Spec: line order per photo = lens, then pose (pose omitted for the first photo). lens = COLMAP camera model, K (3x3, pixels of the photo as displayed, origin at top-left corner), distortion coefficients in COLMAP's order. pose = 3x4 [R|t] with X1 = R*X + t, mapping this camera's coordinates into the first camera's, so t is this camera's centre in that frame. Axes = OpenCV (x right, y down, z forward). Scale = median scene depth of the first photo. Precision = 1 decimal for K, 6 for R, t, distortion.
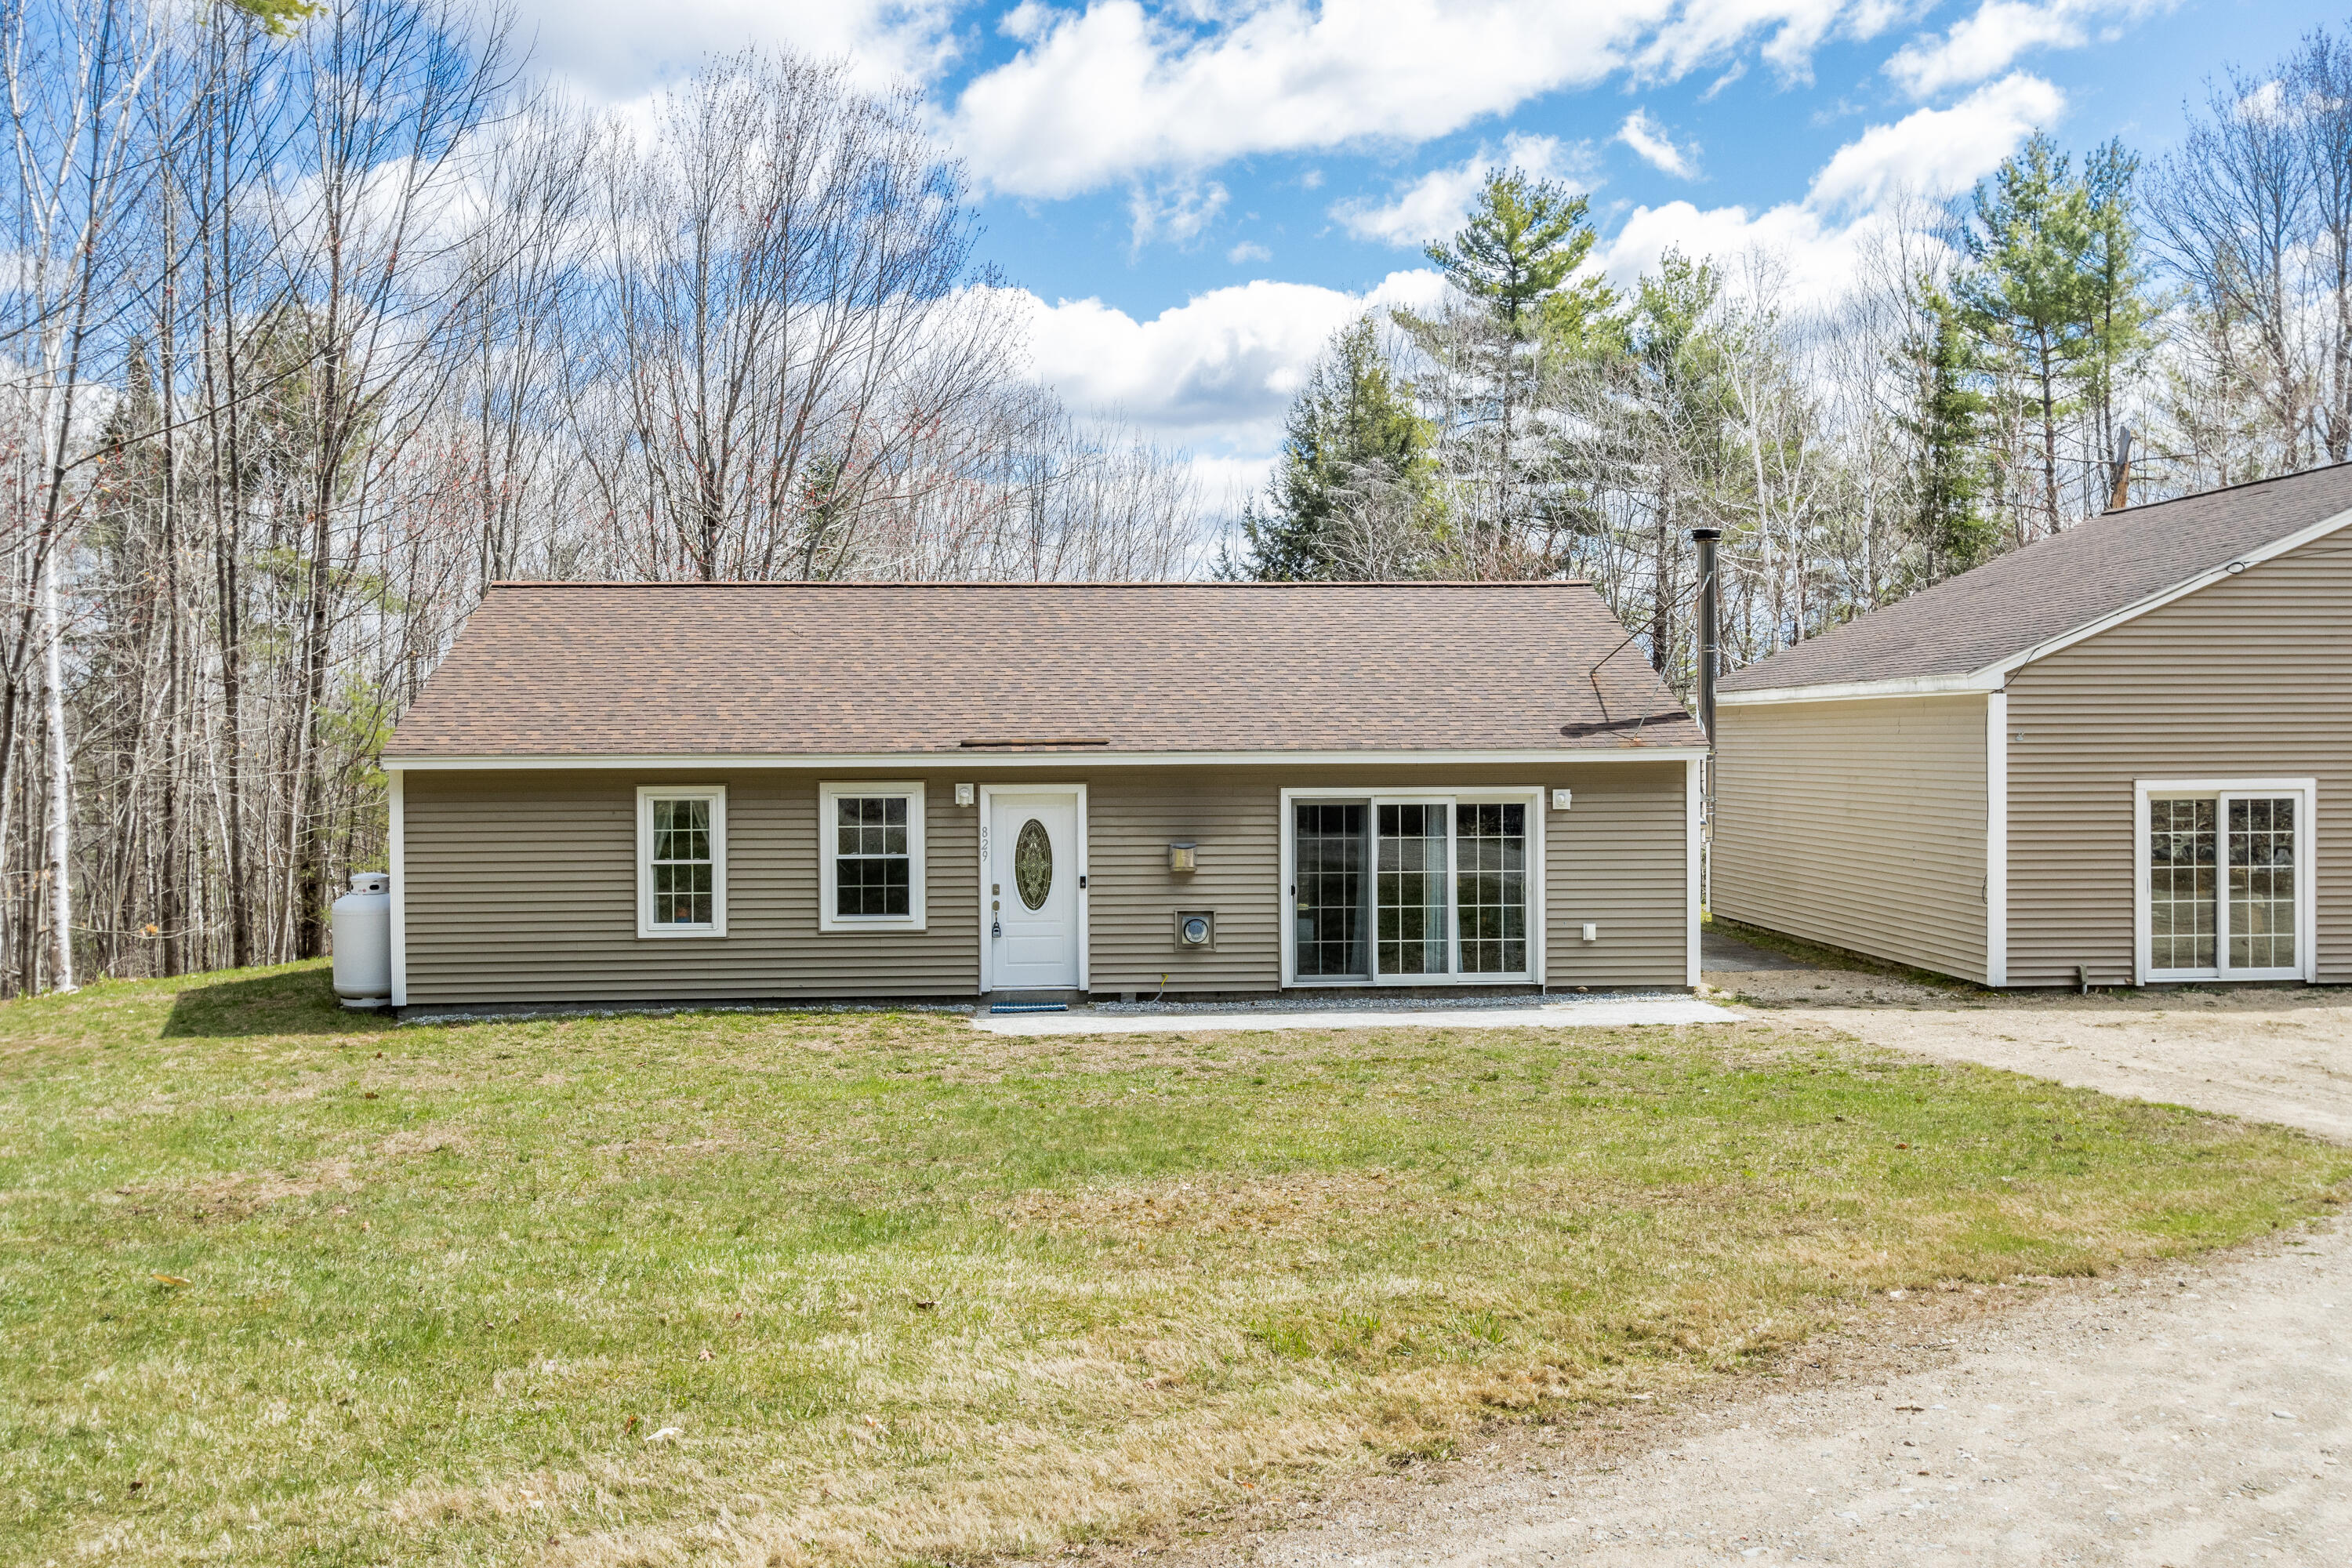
lens RADIAL K [[2216.8, 0, 1176.0], [0, 2216.8, 784.0], [0, 0, 1]] dist [-0.002359, -0.002119]
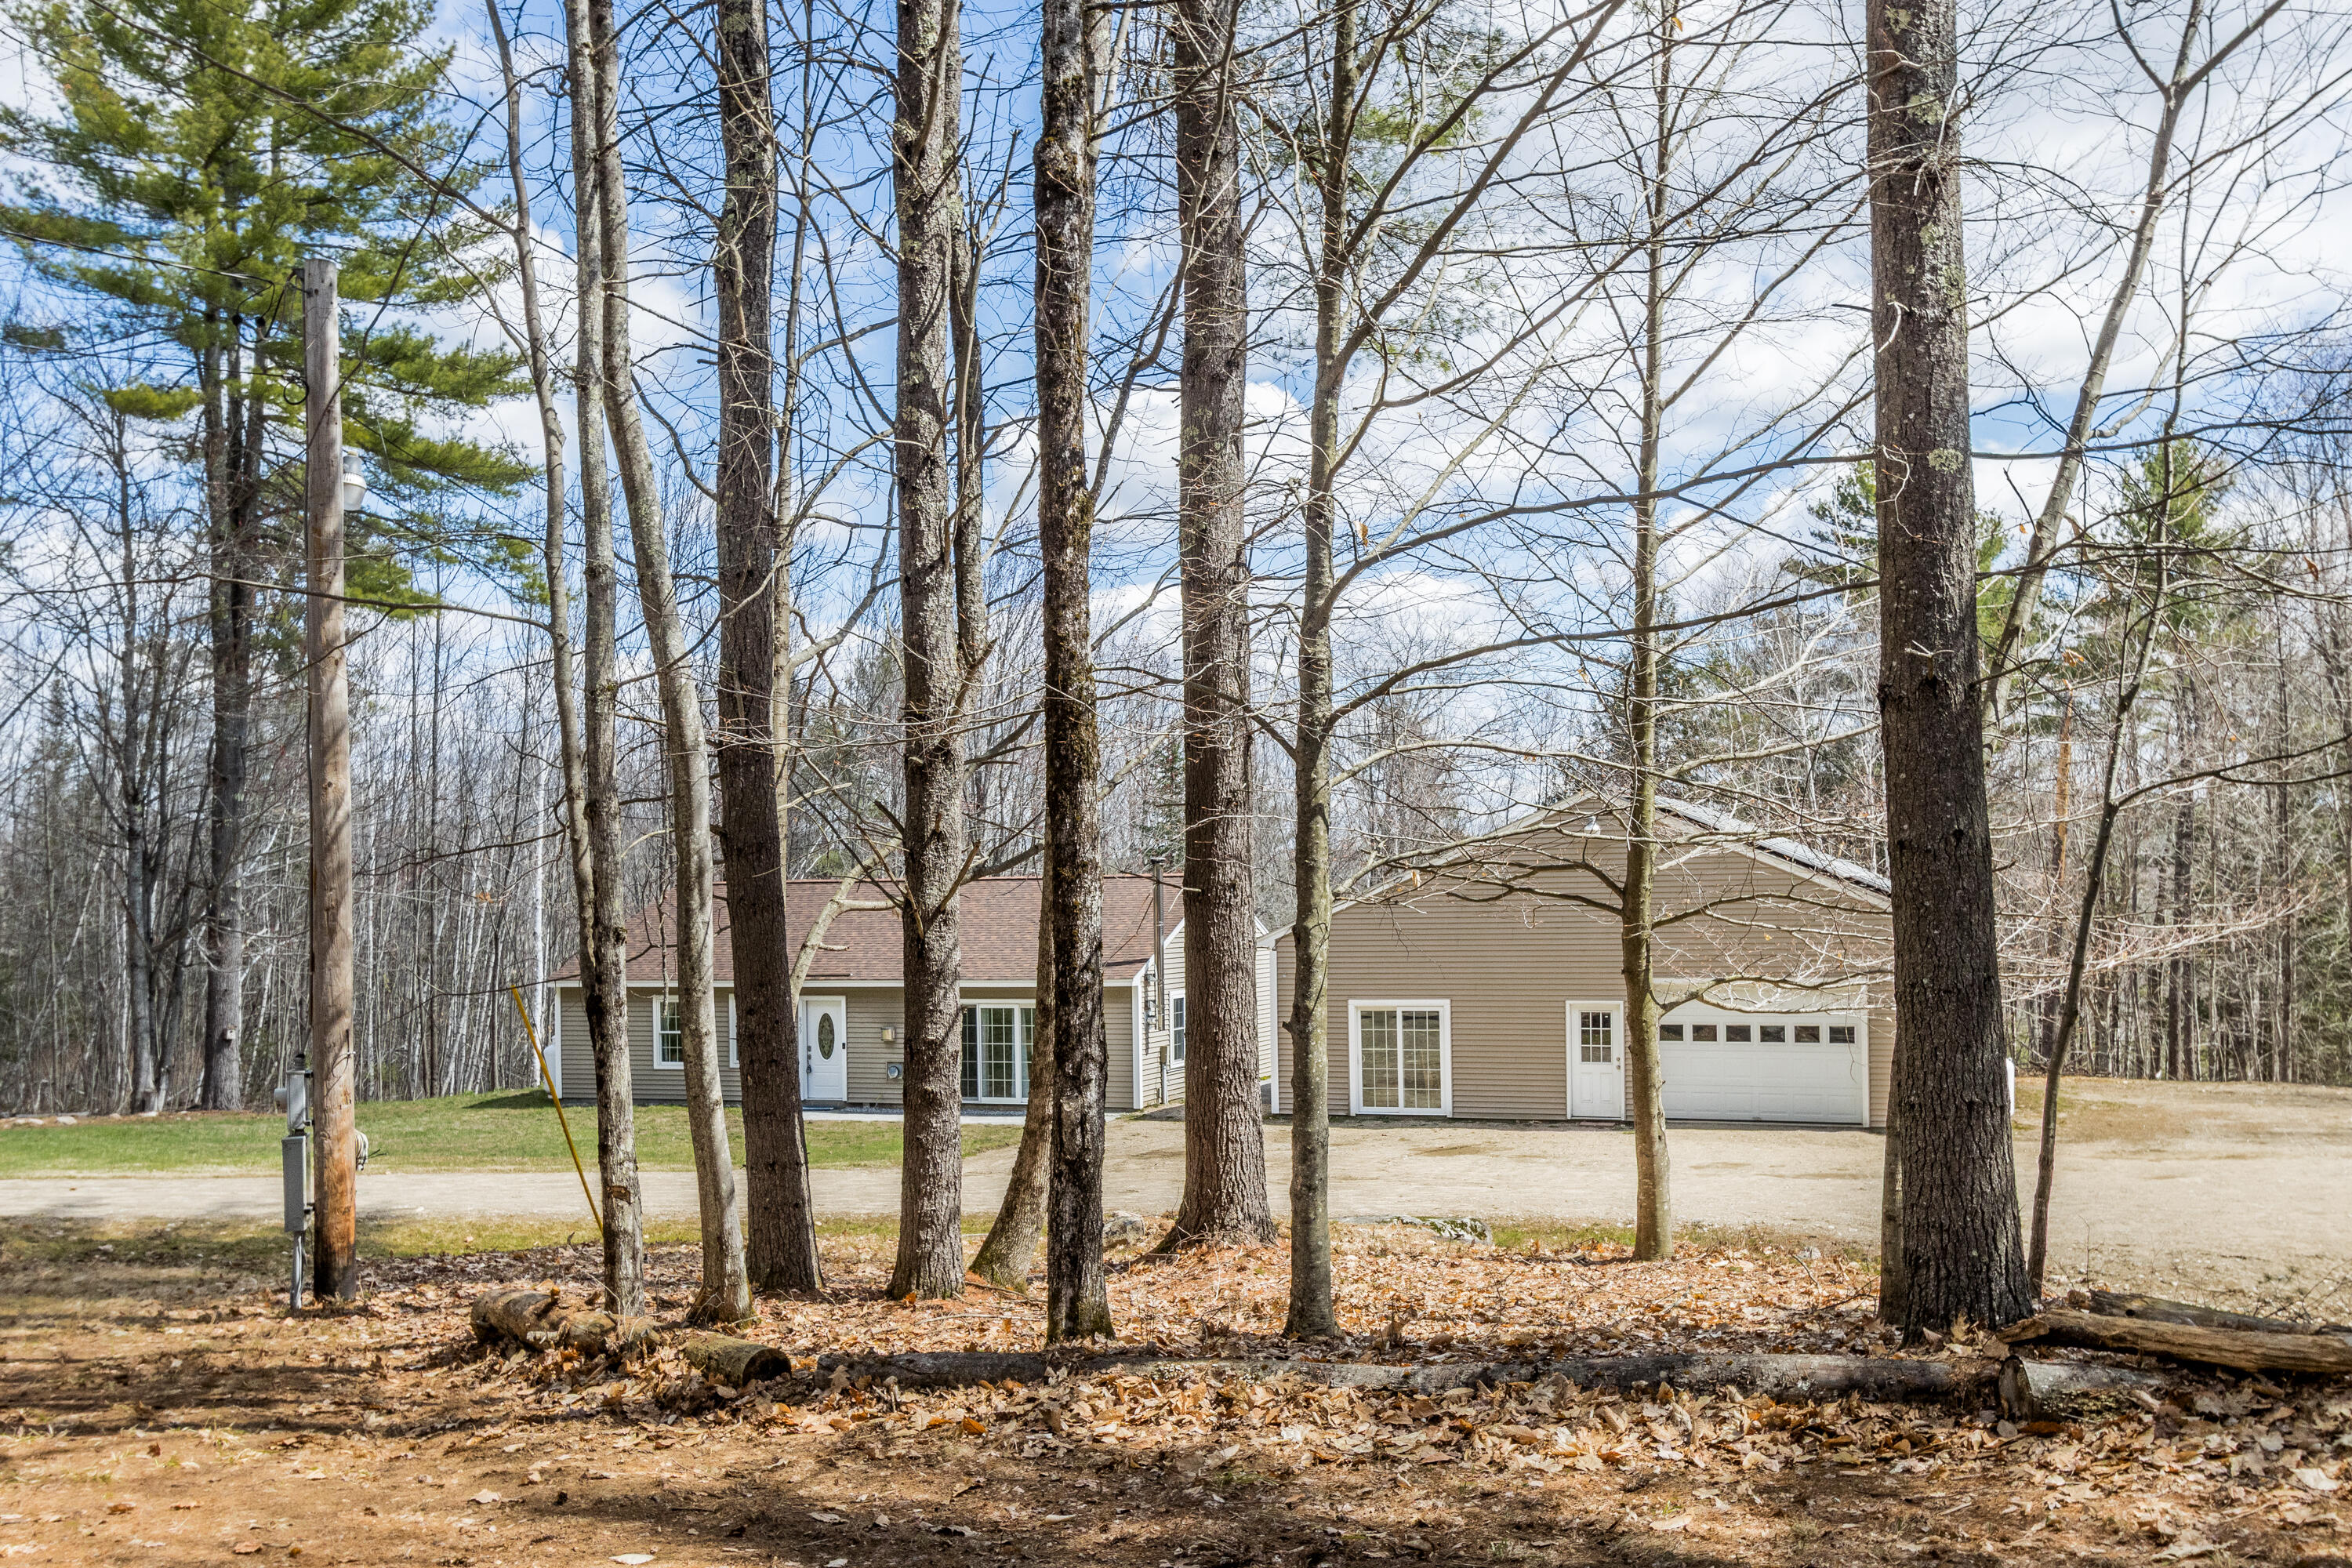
lens RADIAL K [[2252.2, 0, 1261.8], [0, 2252.2, 890.1], [0, 0, 1]] dist [0.018725, -0.026670]
pose [[0.918921, -0.007565, -0.394368, 1.086695], [0.001781, 0.999885, -0.015031, -0.063187], [0.394437, 0.013110, 0.918830, -0.692982]]
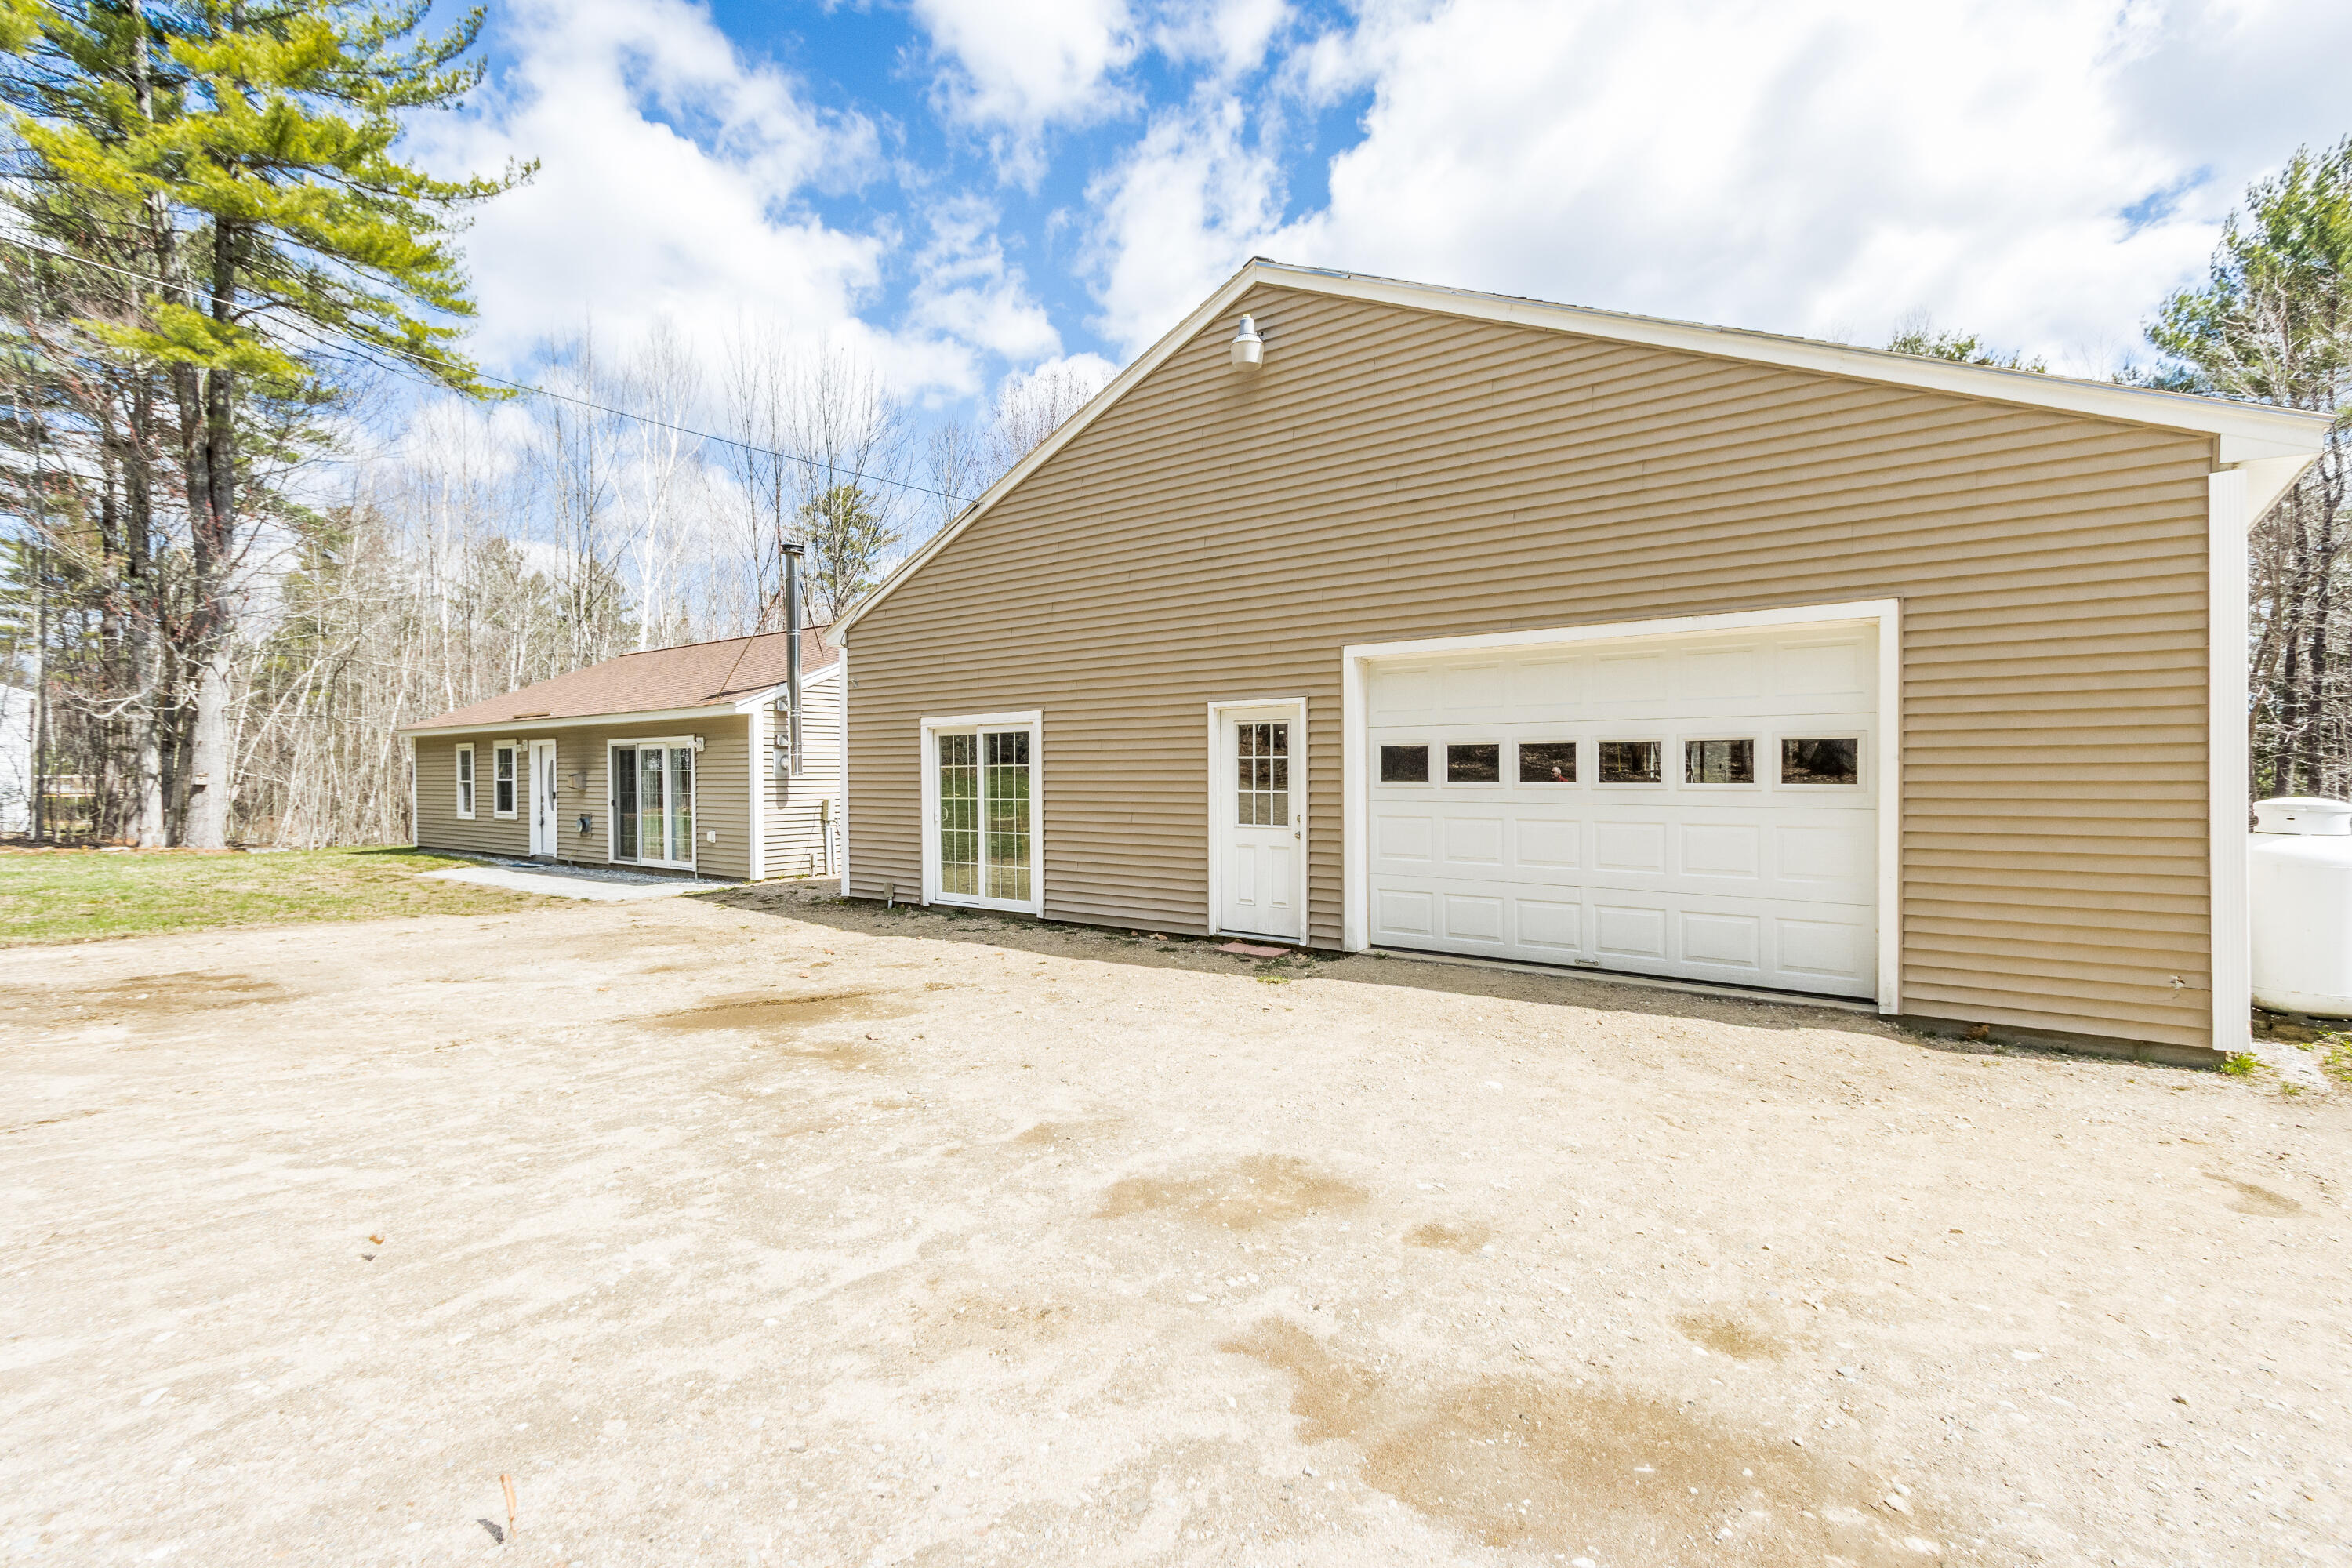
lens RADIAL K [[1094.8, 0, 1176.0], [0, 1094.8, 784.0], [0, 0, 1]] dist [0.003452, 0.001279]
pose [[0.744765, 0.008757, -0.667269, 0.891254], [-0.011836, 0.999930, -0.000088, 0.029621], [0.667221, 0.007964, 0.744817, 0.682880]]
